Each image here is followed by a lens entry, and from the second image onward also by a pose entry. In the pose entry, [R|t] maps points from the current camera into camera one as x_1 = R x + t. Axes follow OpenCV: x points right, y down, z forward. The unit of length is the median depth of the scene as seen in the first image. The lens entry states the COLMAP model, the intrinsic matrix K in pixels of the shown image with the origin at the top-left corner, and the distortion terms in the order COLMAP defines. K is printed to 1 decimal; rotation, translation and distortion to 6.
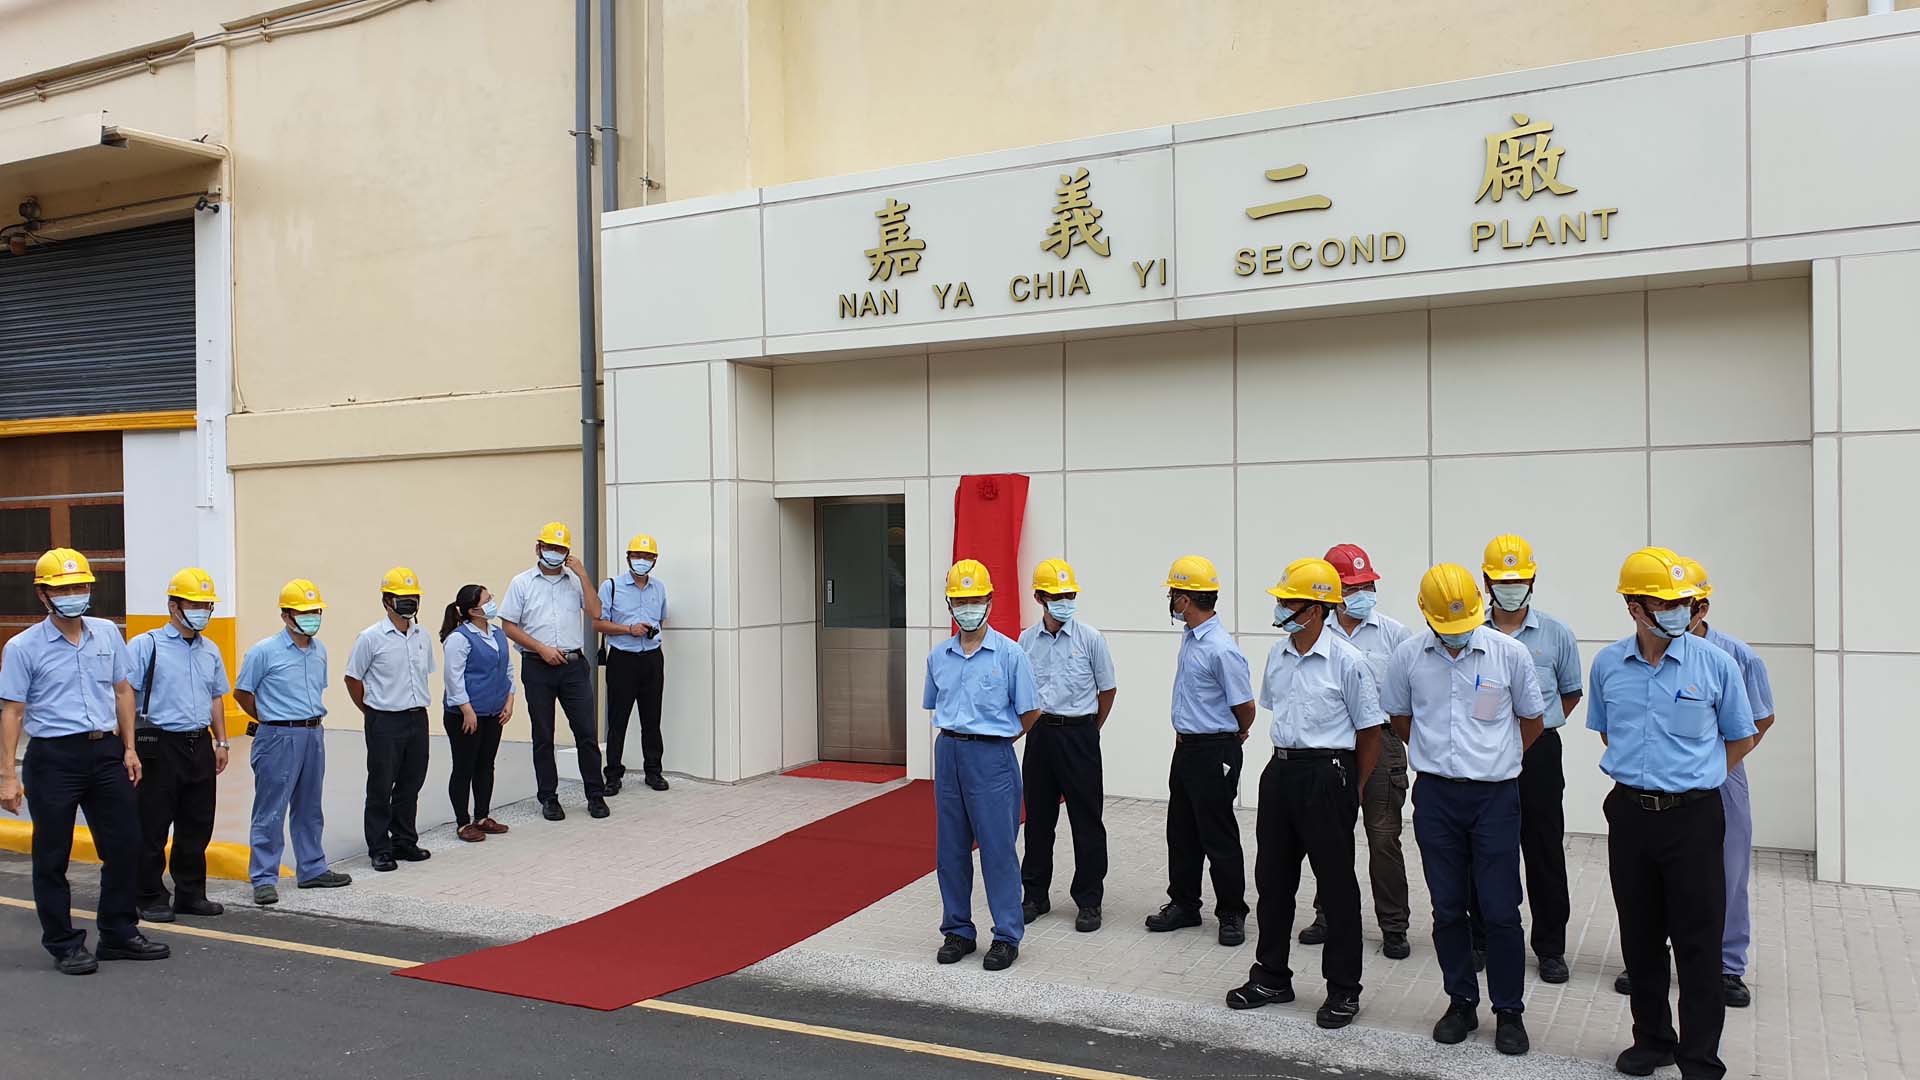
lens RADIAL K [[1502.7, 0, 961.4], [0, 1502.7, 548.6], [0, 0, 1]] dist [0.031839, 0.000373]
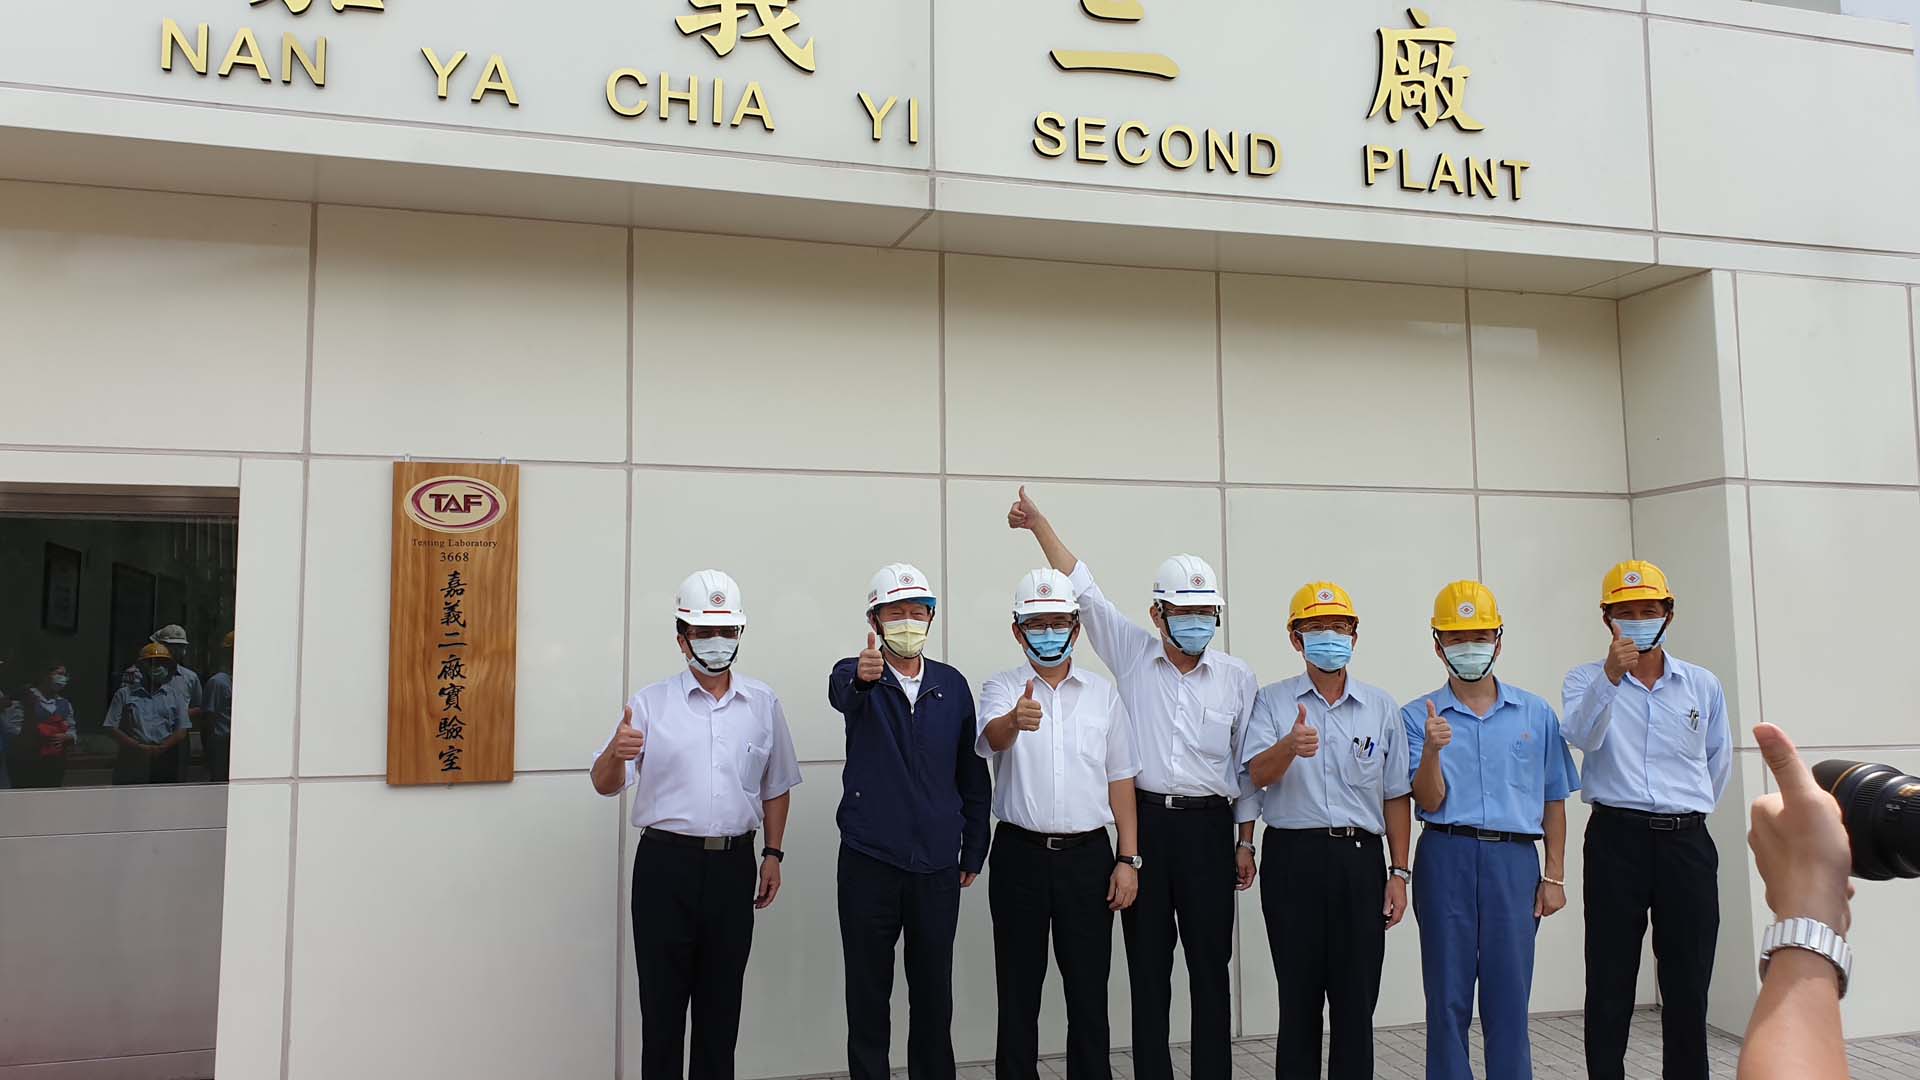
lens RADIAL K [[1502.7, 0, 959.2], [0, 1502.7, 525.9], [0, 0, 1]] dist [0.031839, 0.000373]
pose [[0.708723, 0.077517, 0.701216, -0.258321], [-0.000145, 0.993961, -0.109733, 0.033790], [-0.705487, 0.077669, 0.704454, 0.630996]]
